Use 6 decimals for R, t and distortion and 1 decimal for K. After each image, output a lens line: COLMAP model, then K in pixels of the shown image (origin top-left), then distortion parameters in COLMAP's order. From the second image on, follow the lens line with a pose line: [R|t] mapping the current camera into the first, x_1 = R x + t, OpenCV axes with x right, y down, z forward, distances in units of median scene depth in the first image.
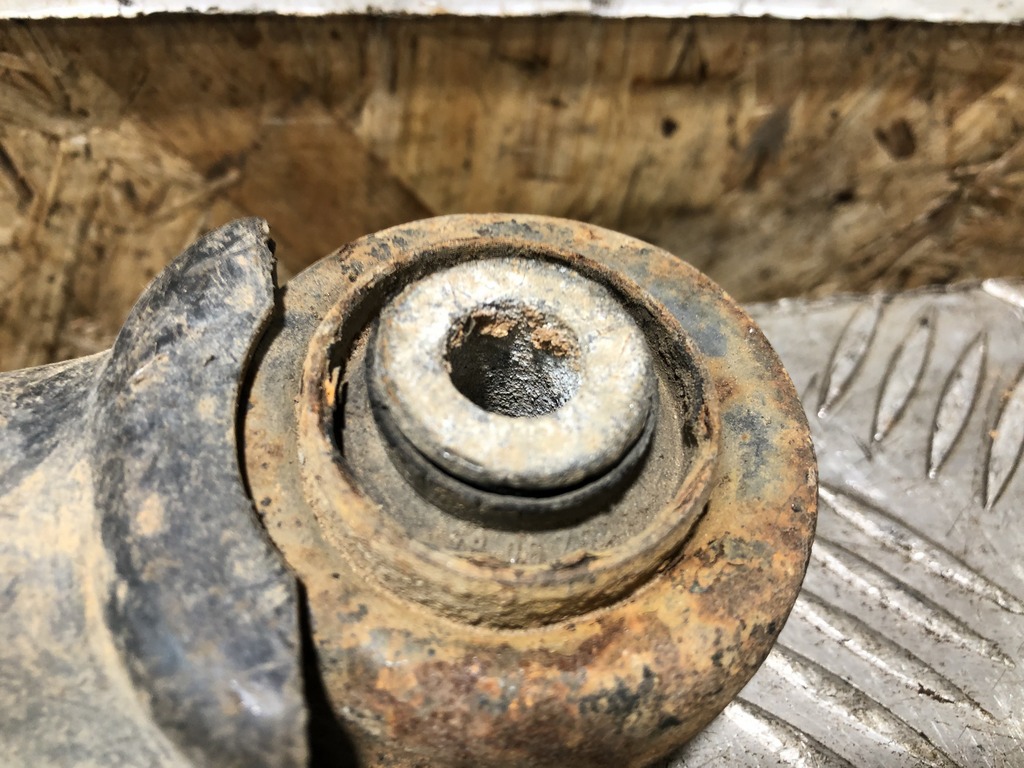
lens RADIAL K [[802.9, 0, 492.9], [0, 802.9, 369.1], [0, 0, 1]] dist [0.006318, -0.004943]
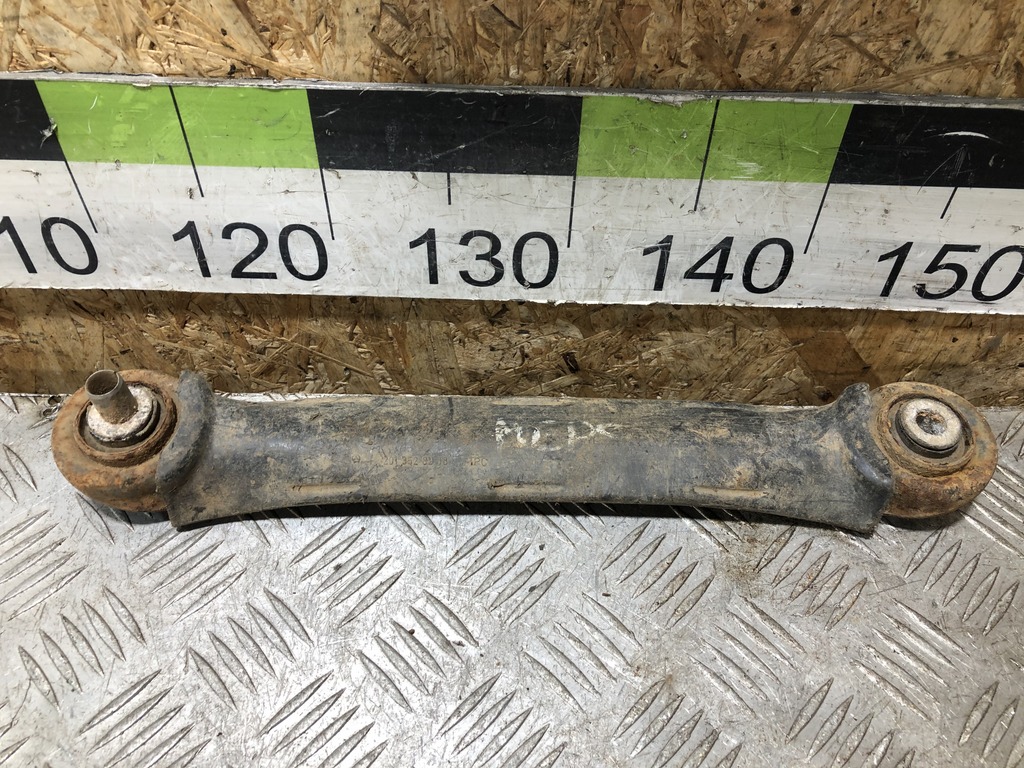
lens RADIAL K [[802.9, 0, 505.9], [0, 802.9, 360.7], [0, 0, 1]] dist [0.006318, -0.004943]
pose [[0.976811, 0.106062, -0.185985, -0.854887], [-0.109467, 0.993957, -0.008106, -0.032735], [0.184002, 0.028277, 0.982519, -2.241826]]
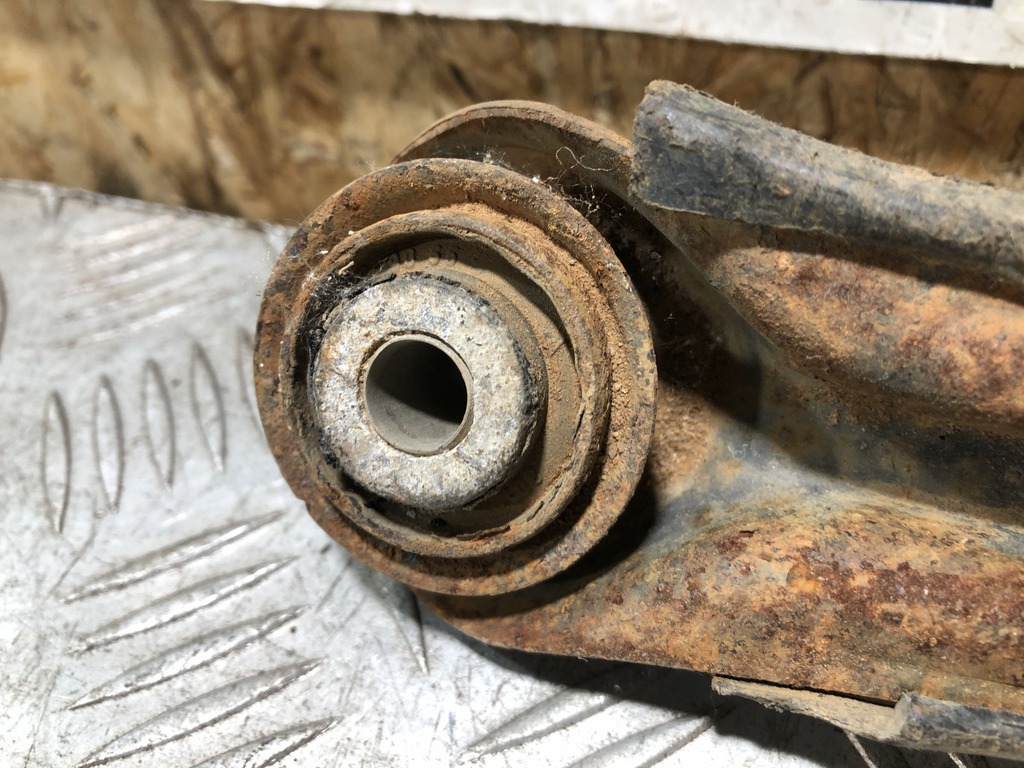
lens RADIAL K [[876.9, 0, 515.6], [0, 876.9, 345.6], [0, 0, 1]] dist [-0.037925, 0.017631]
pose [[0.806188, 0.258445, -0.532228, -2.010798], [-0.304943, 0.952371, 0.000552, 0.317120], [0.507021, 0.161854, 0.846601, -0.720399]]
